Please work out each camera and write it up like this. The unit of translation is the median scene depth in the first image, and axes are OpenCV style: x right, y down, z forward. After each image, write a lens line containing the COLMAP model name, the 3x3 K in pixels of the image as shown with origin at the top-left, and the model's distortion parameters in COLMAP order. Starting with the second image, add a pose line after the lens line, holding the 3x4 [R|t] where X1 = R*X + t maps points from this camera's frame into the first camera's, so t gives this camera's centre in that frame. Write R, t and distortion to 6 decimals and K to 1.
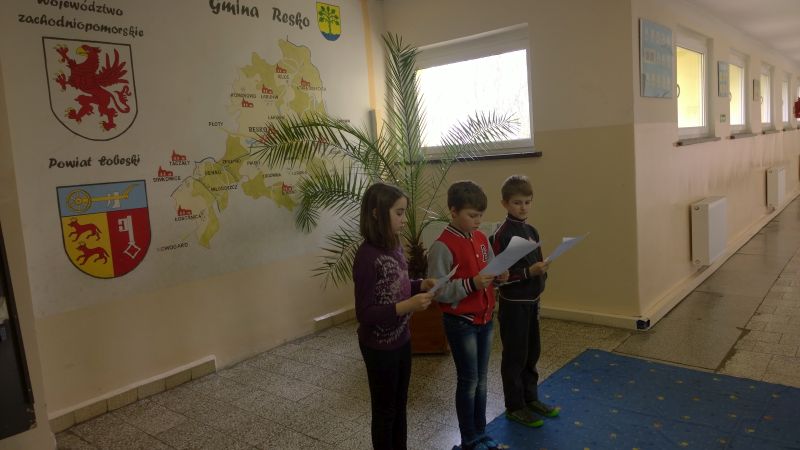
lens RADIAL K [[580.3, 0, 392.2], [0, 580.3, 213.5], [0, 0, 1]] dist [0.051708, -0.051144]
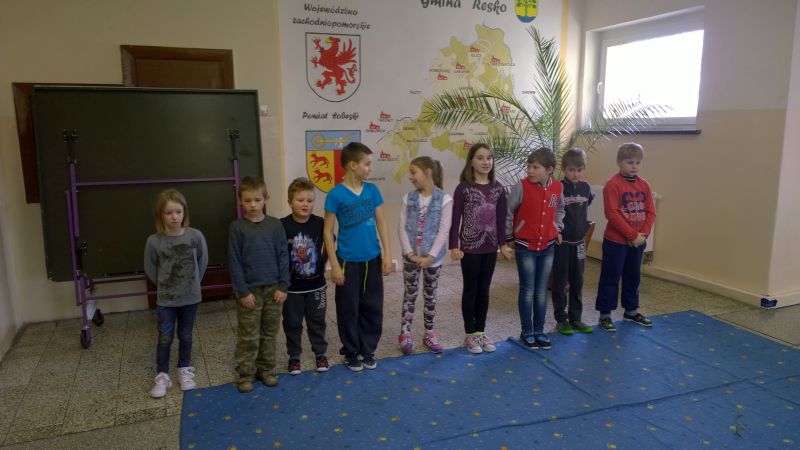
lens RADIAL K [[580.3, 0, 396.5], [0, 580.3, 225.0], [0, 0, 1]] dist [0.051708, -0.051144]
pose [[0.889607, 0.143679, -0.433538, 0.304079], [-0.104310, 0.988057, 0.113410, 0.001794], [0.444655, -0.055667, 0.893970, -0.254430]]
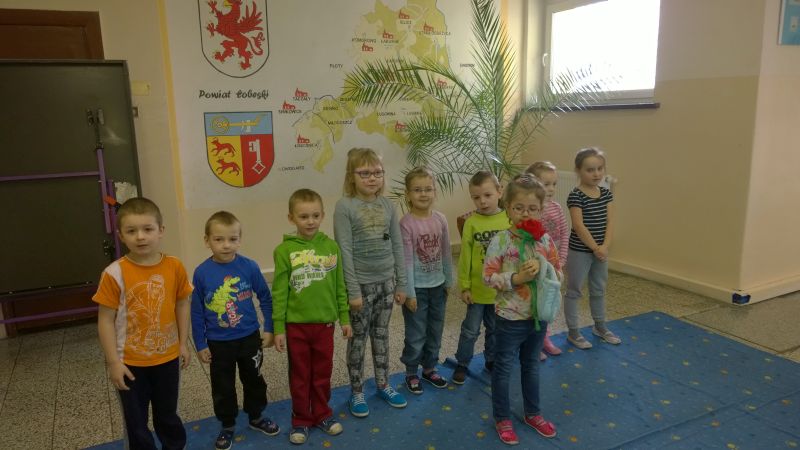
lens RADIAL K [[580.3, 0, 384.5], [0, 580.3, 226.6], [0, 0, 1]] dist [0.051708, -0.051144]
pose [[0.920560, 0.125912, -0.369751, 0.268729], [-0.081532, 0.987708, 0.133359, -0.000530], [0.381997, -0.092618, 0.919511, -0.058640]]
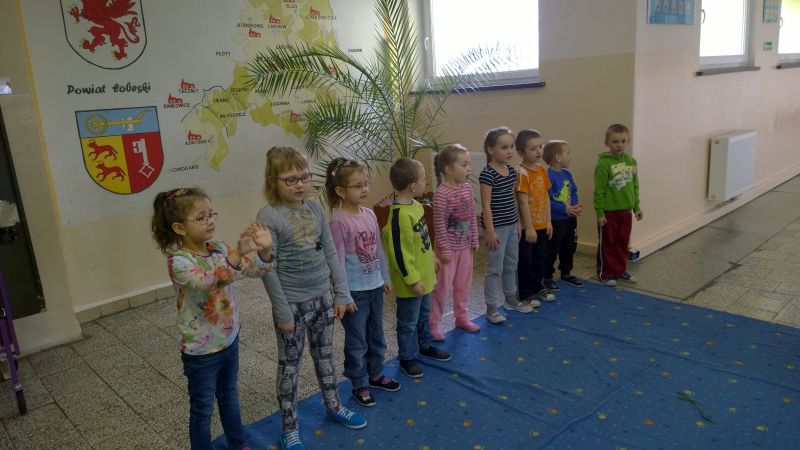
lens RADIAL K [[580.3, 0, 388.7], [0, 580.3, 219.2], [0, 0, 1]] dist [0.051708, -0.051144]
pose [[0.992372, 0.033462, -0.118654, 0.141424], [-0.018093, 0.991569, 0.128311, 0.003979], [0.121947, -0.125185, 0.984610, -0.051760]]
